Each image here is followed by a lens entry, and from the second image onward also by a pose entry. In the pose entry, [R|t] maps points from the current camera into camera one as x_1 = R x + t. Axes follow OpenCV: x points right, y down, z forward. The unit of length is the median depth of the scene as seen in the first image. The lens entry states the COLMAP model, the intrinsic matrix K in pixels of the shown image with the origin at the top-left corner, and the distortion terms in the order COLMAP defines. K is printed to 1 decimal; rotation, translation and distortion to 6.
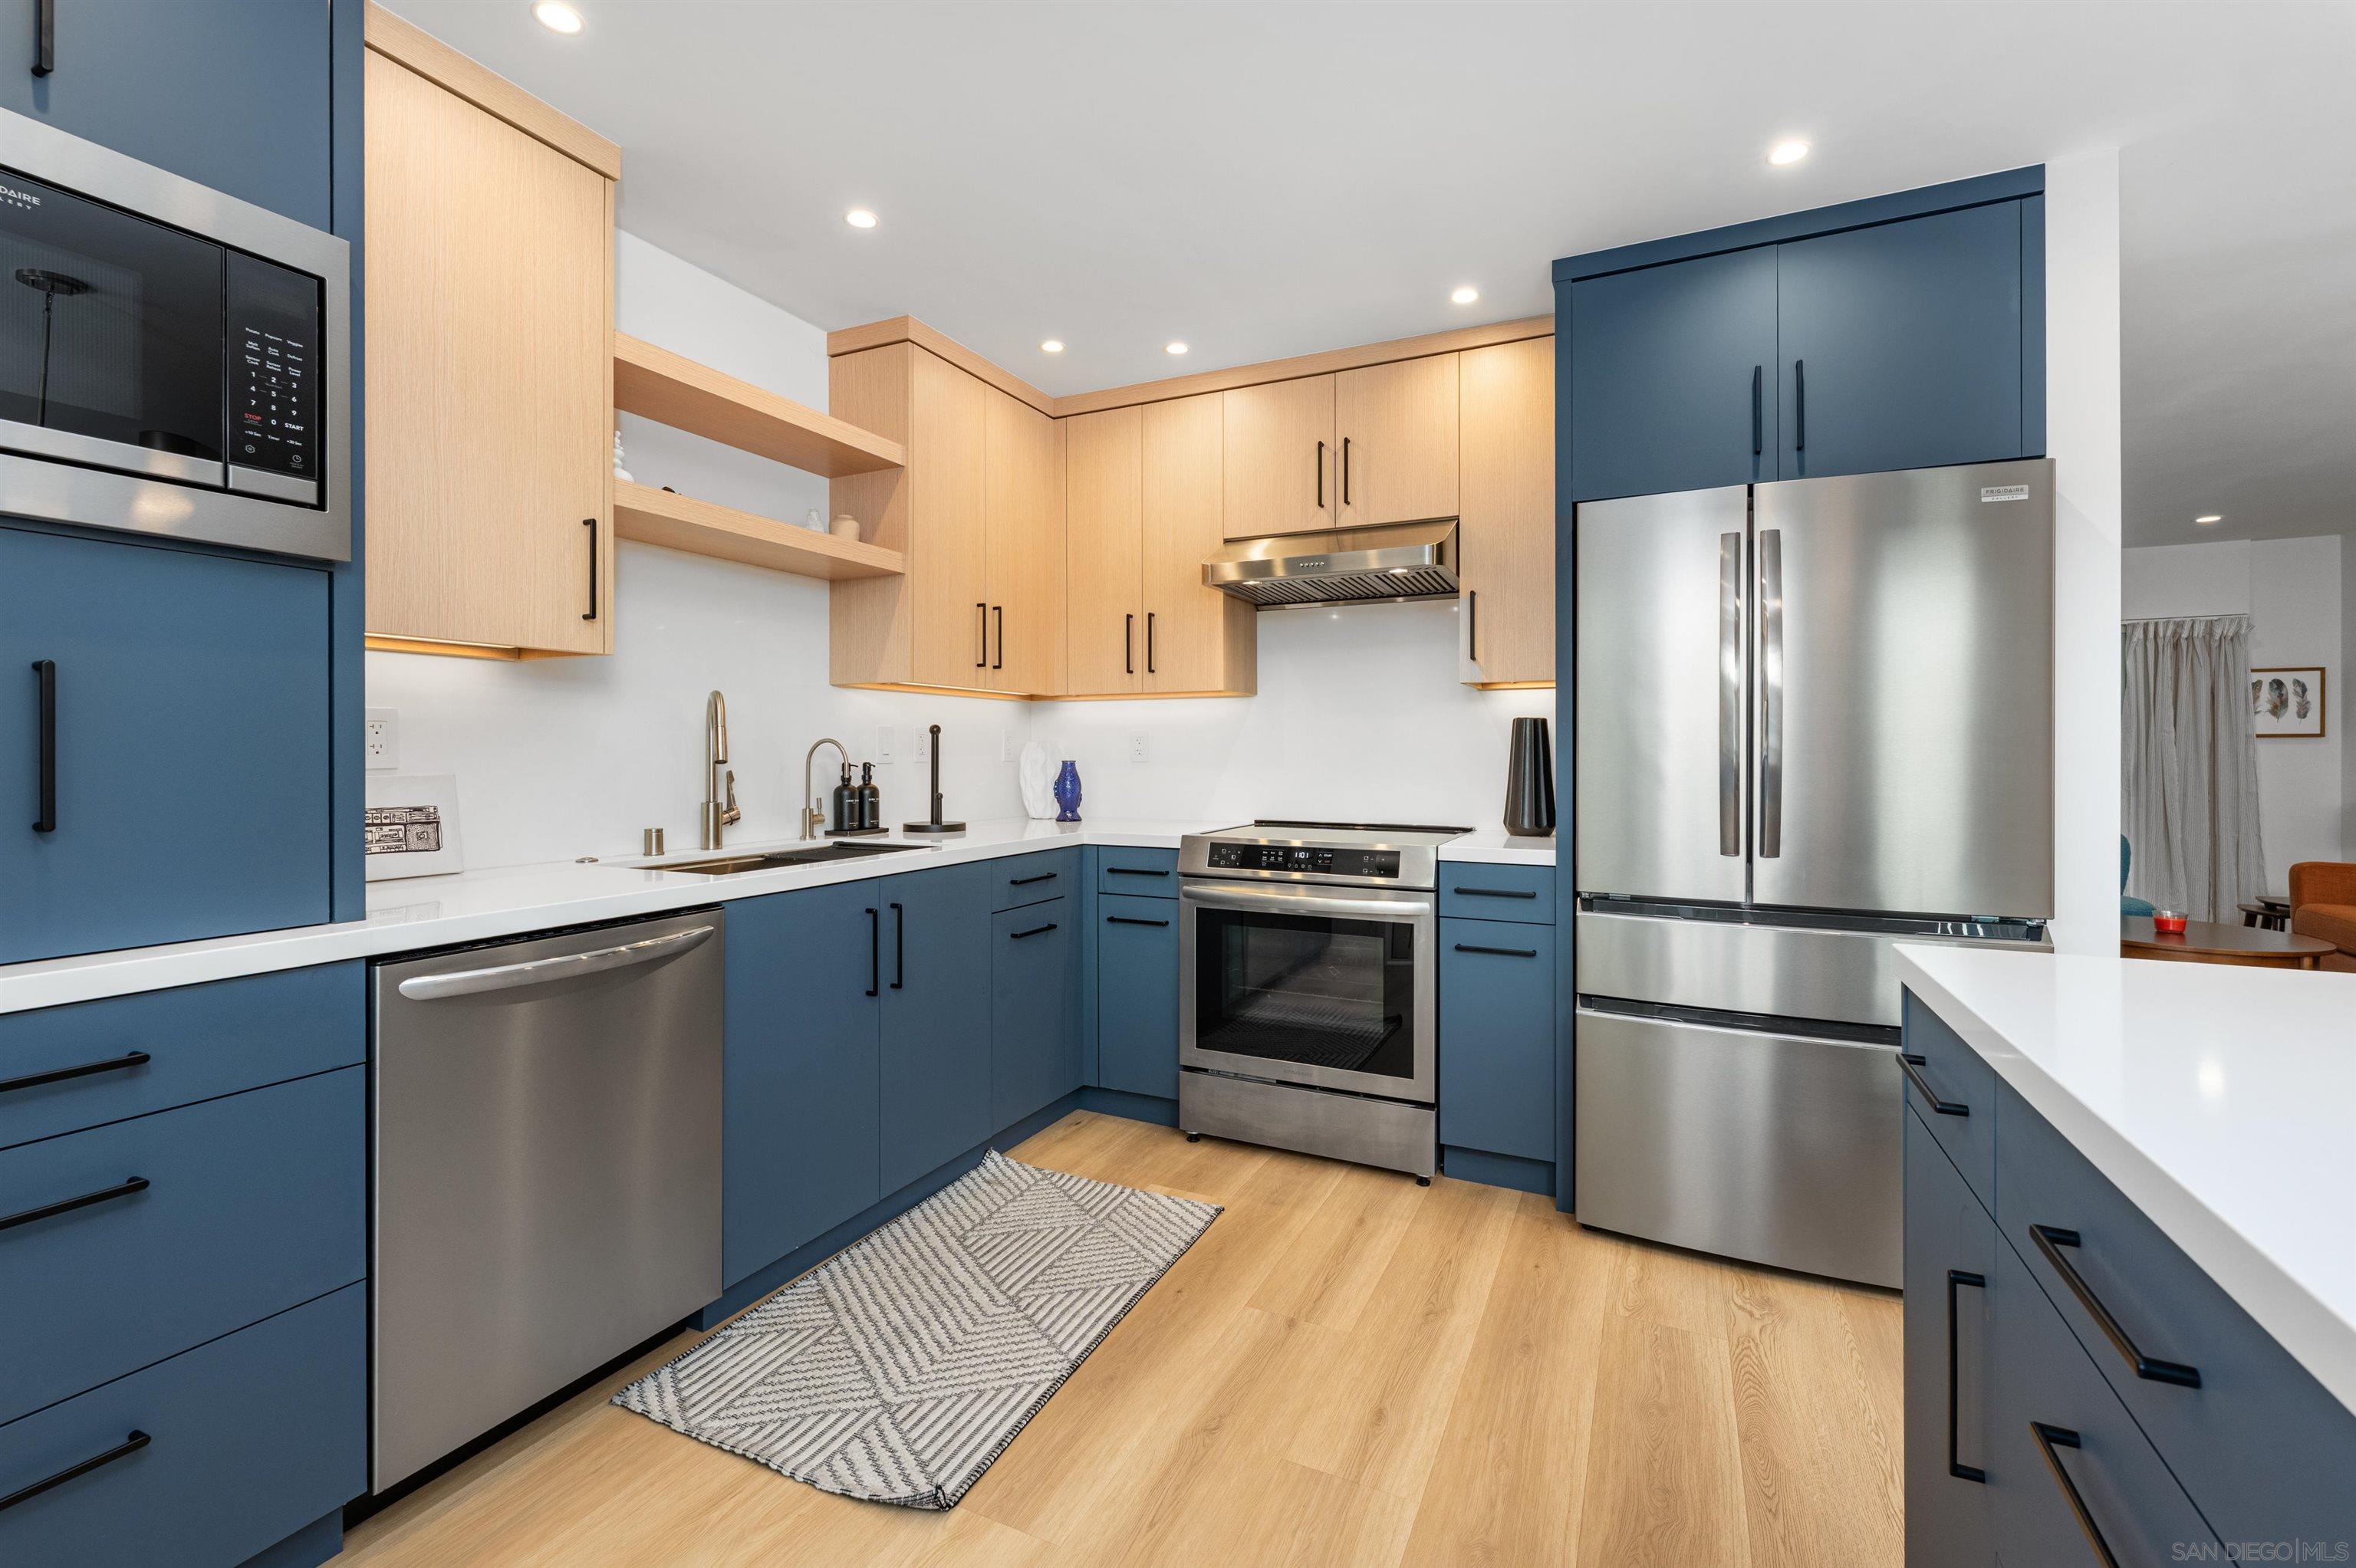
lens RADIAL K [[1025.1, 0, 1173.6], [0, 1025.1, 777.6], [0, 0, 1]] dist [0.000215, -0.000028]
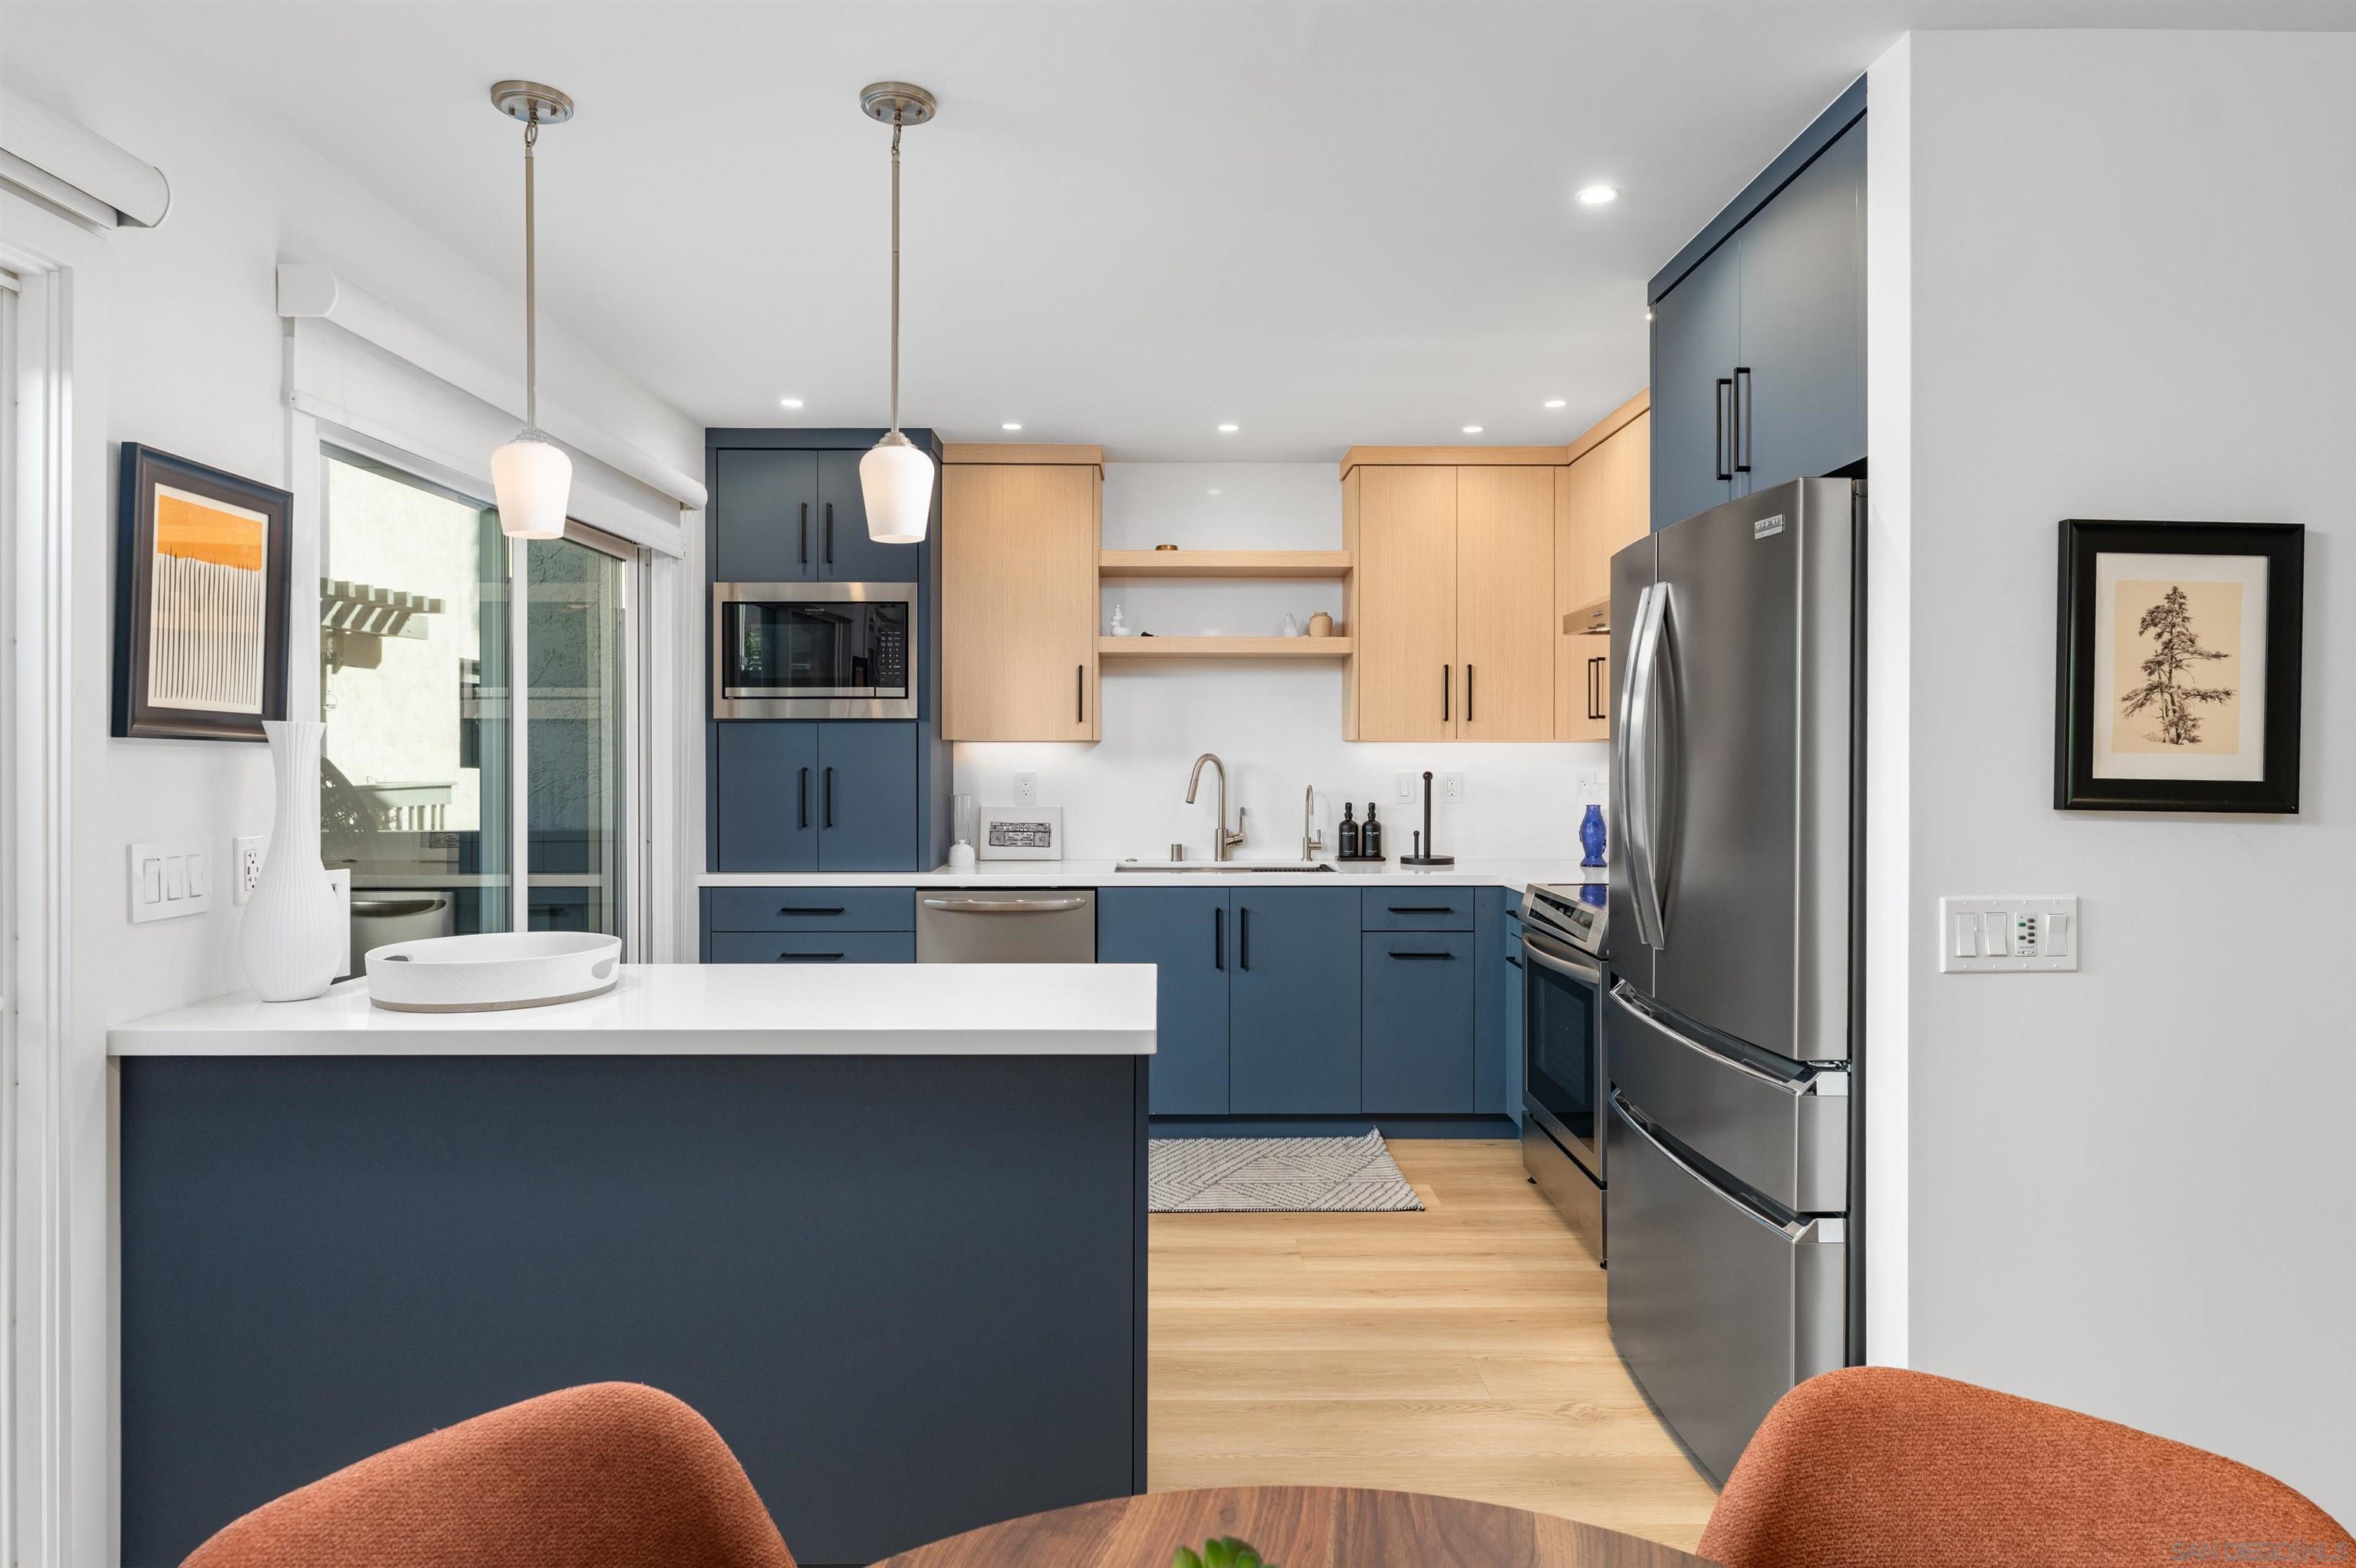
lens RADIAL K [[1360.8, 0, 1178.0], [0, 1360.8, 784.0], [0, 0, 1]] dist [-0.001164, 0.000091]
pose [[0.447919, 0.019977, -0.893851, 1.256230], [-0.023491, 0.999668, 0.010571, -0.059187], [0.893765, 0.016263, 0.448240, 0.074160]]
